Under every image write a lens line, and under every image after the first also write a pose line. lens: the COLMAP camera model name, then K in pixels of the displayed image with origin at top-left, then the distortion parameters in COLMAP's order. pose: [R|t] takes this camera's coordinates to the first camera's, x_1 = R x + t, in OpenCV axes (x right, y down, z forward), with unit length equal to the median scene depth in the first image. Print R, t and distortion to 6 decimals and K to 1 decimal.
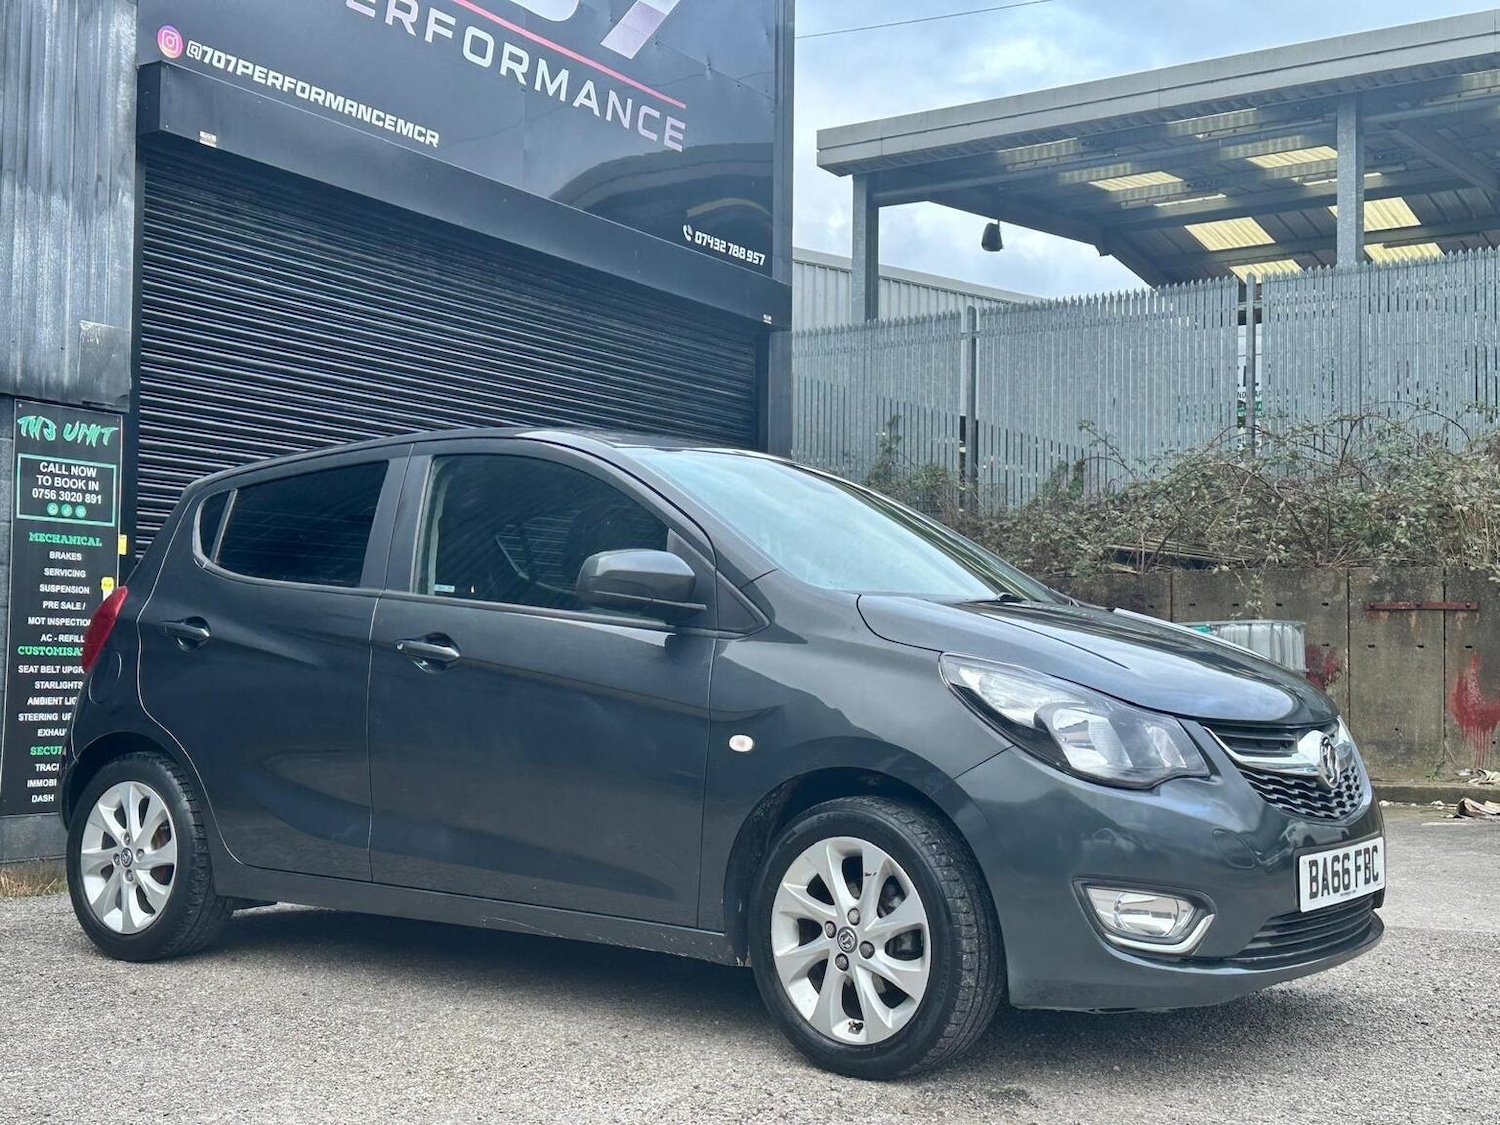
lens RADIAL K [[1806.8, 0, 789.4], [0, 1806.8, 562.8], [0, 0, 1]] dist [0.192730, -0.358865]
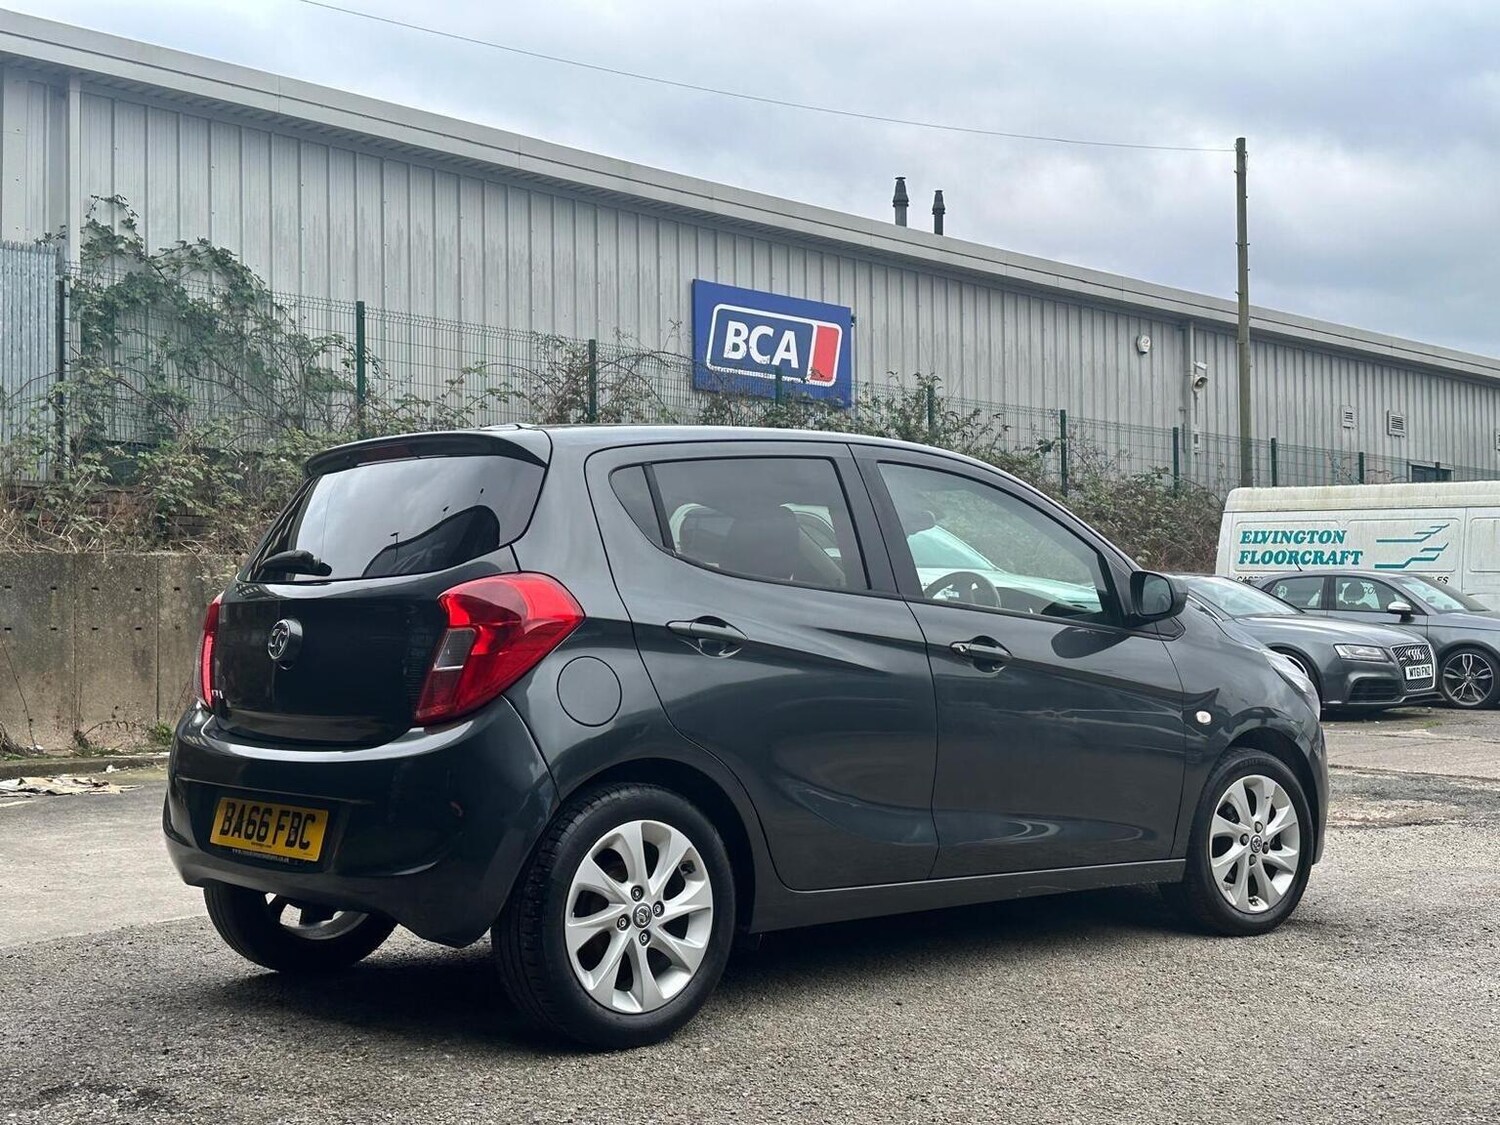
lens RADIAL K [[1791.2, 0, 757.0], [0, 1791.2, 559.9], [0, 0, 1]] dist [0.159403, -0.279898]
pose [[0.243056, 0.032644, 0.969463, -0.328455], [-0.047498, 0.998635, -0.021718, 0.006105], [-0.968849, -0.040769, 0.244274, 0.227730]]
